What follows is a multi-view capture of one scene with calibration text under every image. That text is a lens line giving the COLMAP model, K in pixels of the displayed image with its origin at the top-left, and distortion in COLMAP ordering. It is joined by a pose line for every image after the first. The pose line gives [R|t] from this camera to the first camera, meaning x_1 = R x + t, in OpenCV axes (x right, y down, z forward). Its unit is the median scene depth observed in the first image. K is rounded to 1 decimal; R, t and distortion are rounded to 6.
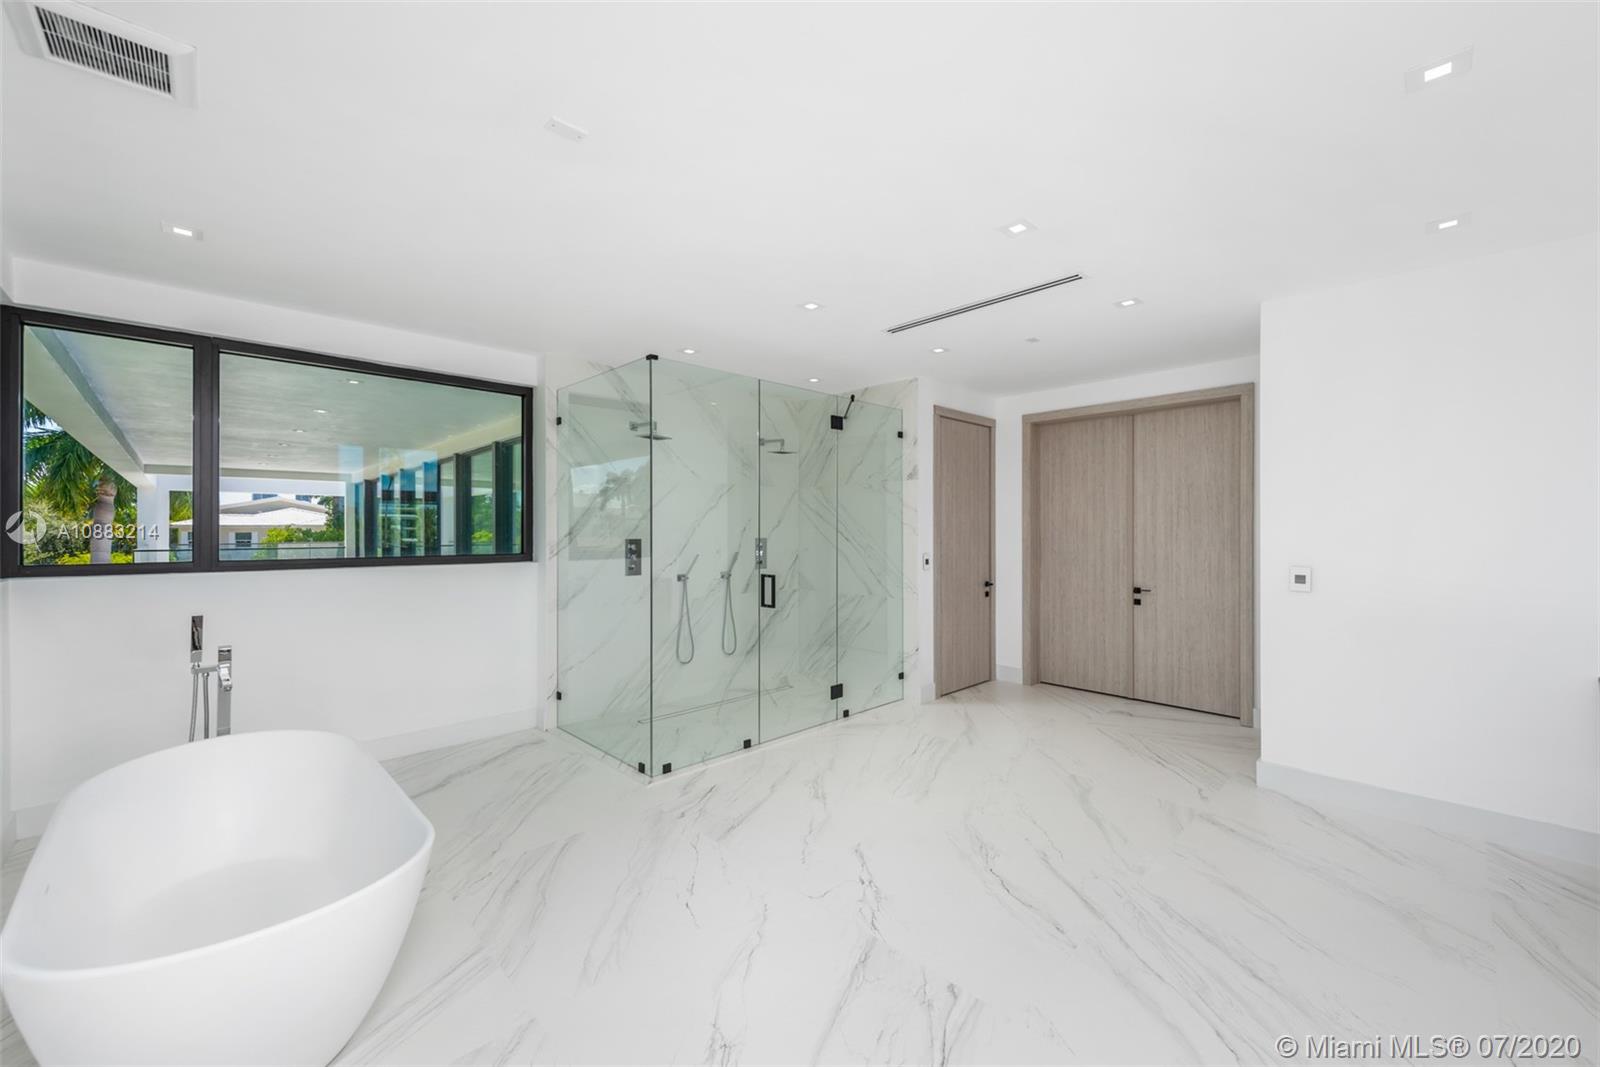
lens RADIAL K [[630.3, 0, 798.5], [0, 630.3, 530.8], [0, 0, 1]] dist [0.002408, 0.000091]
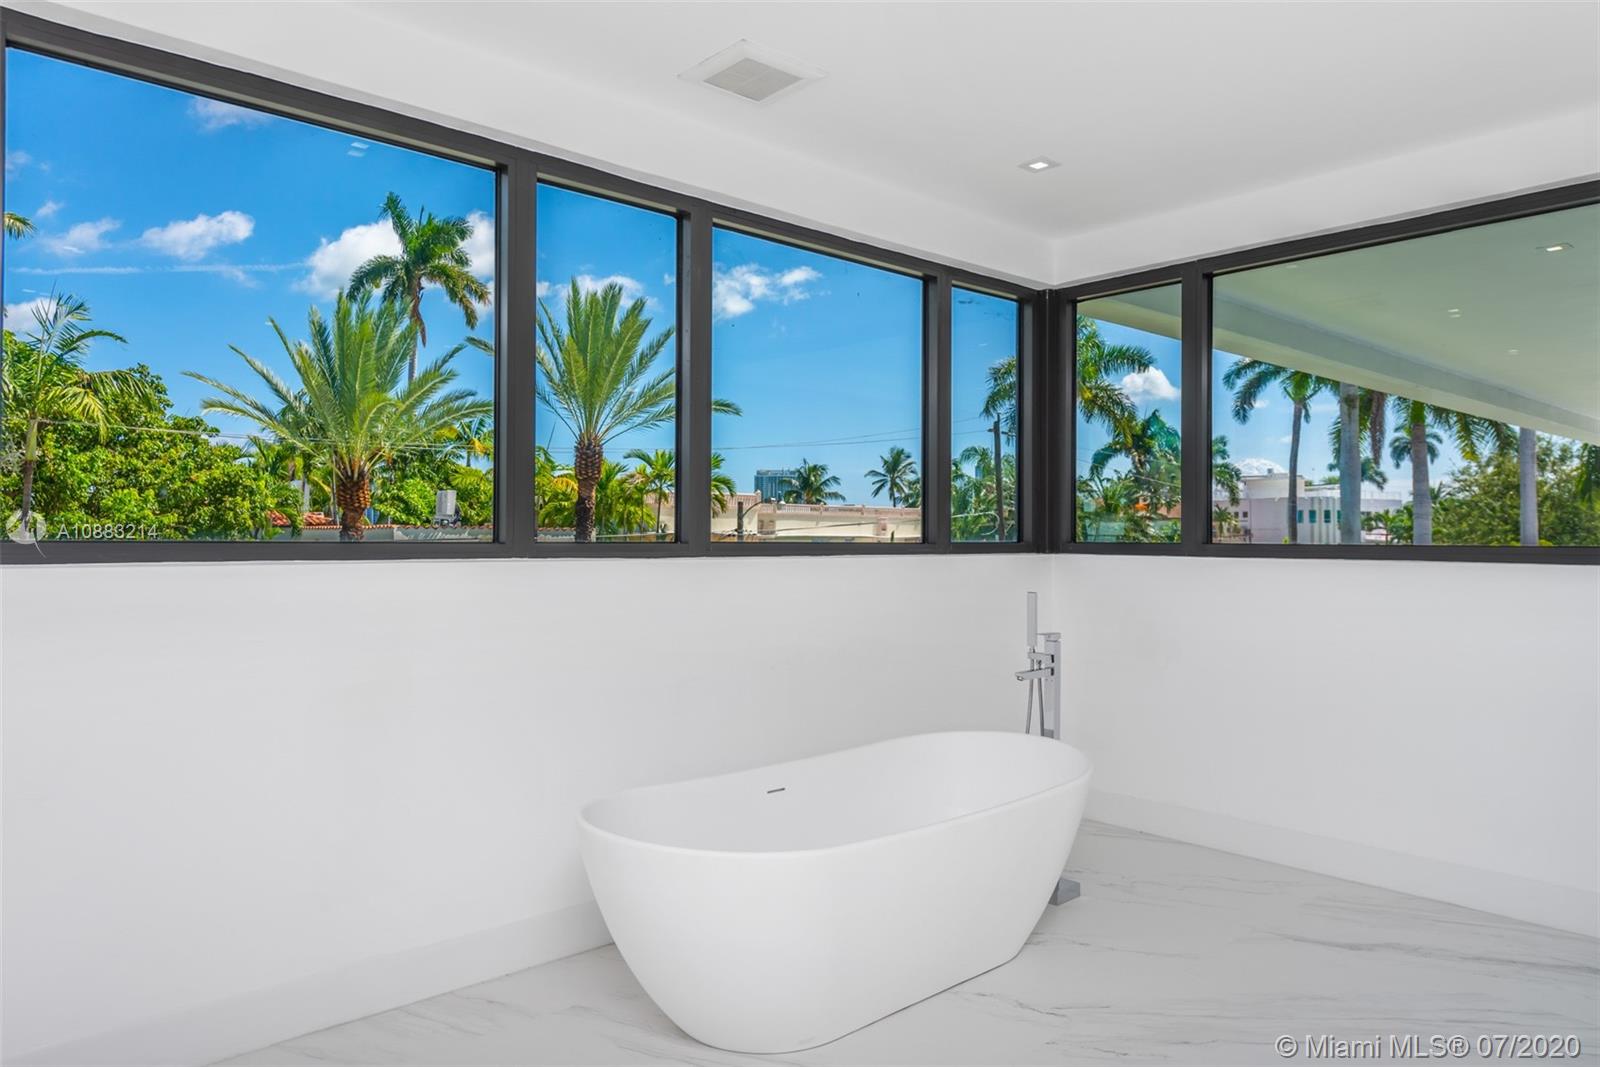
lens RADIAL K [[1058.9, 0, 803.5], [0, 1058.9, 524.9], [0, 0, 1]] dist [0.010412, 0.001568]
pose [[-0.028024, -0.012861, -0.999524, 0.390020], [-0.003266, 0.999913, -0.012775, 0.043474], [0.999602, 0.002907, -0.028064, 0.535476]]
